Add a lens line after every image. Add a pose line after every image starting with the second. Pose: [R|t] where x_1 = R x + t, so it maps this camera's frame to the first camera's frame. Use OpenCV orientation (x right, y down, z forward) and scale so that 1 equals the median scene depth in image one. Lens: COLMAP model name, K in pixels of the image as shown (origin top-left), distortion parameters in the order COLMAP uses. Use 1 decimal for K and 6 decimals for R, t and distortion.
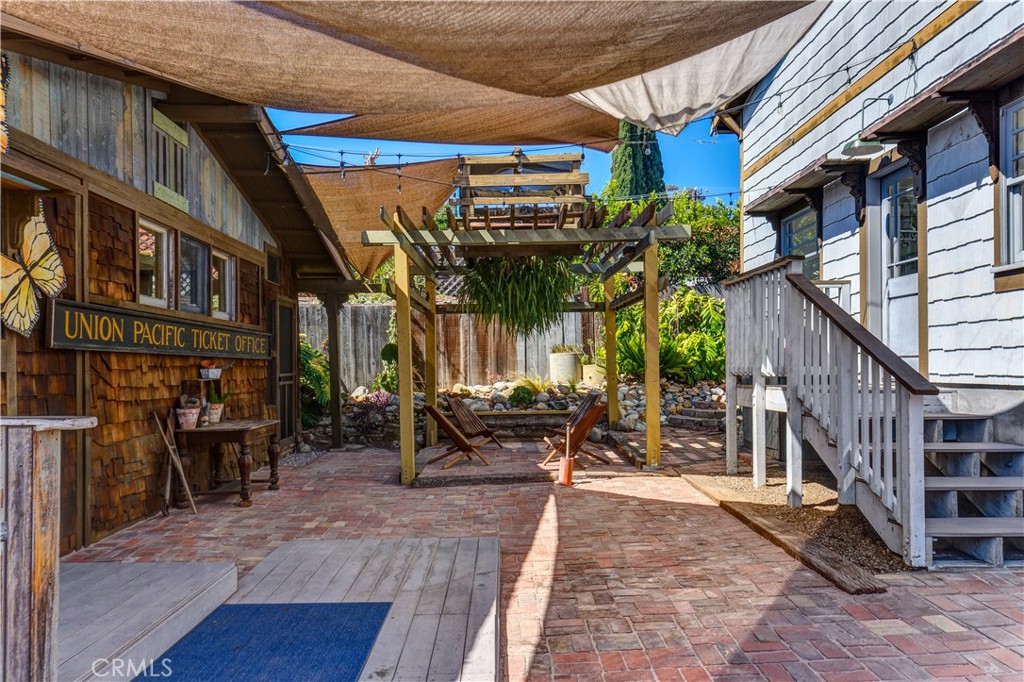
lens RADIAL K [[754.0, 0, 511.4], [0, 754.0, 364.3], [0, 0, 1]] dist [0.041391, -0.008397]
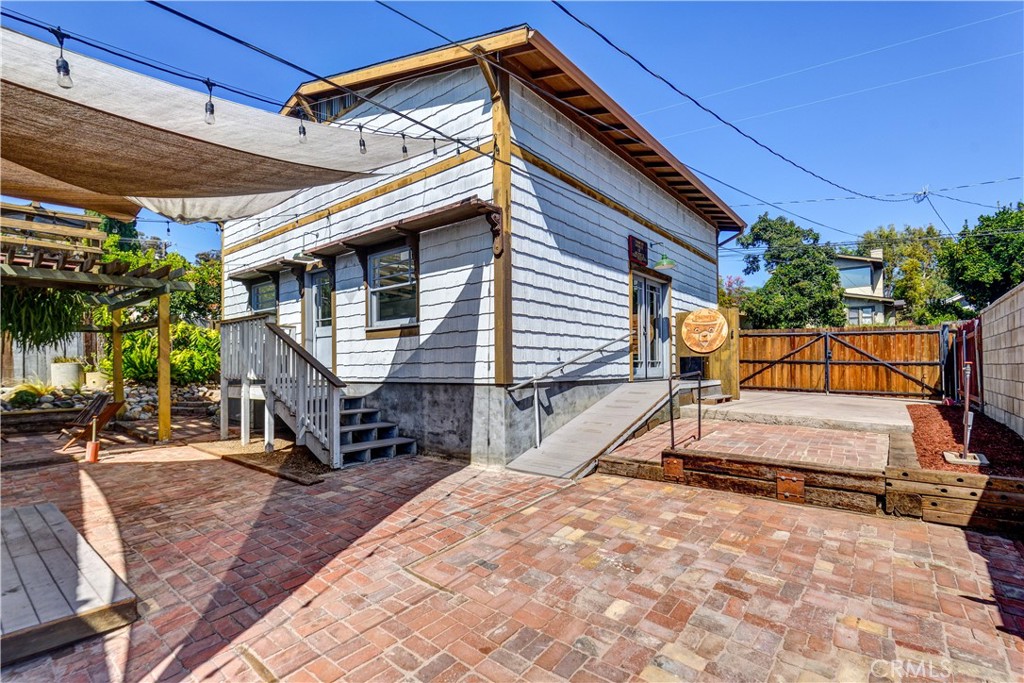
lens RADIAL K [[478.5, 0, 504.3], [0, 478.5, 362.3], [0, 0, 1]] dist [0.011849, -0.008778]
pose [[0.648170, 0.009966, 0.761430, -0.120739], [0.001400, 0.999897, -0.014280, -0.006945], [-0.761494, 0.010322, 0.648090, -0.146440]]
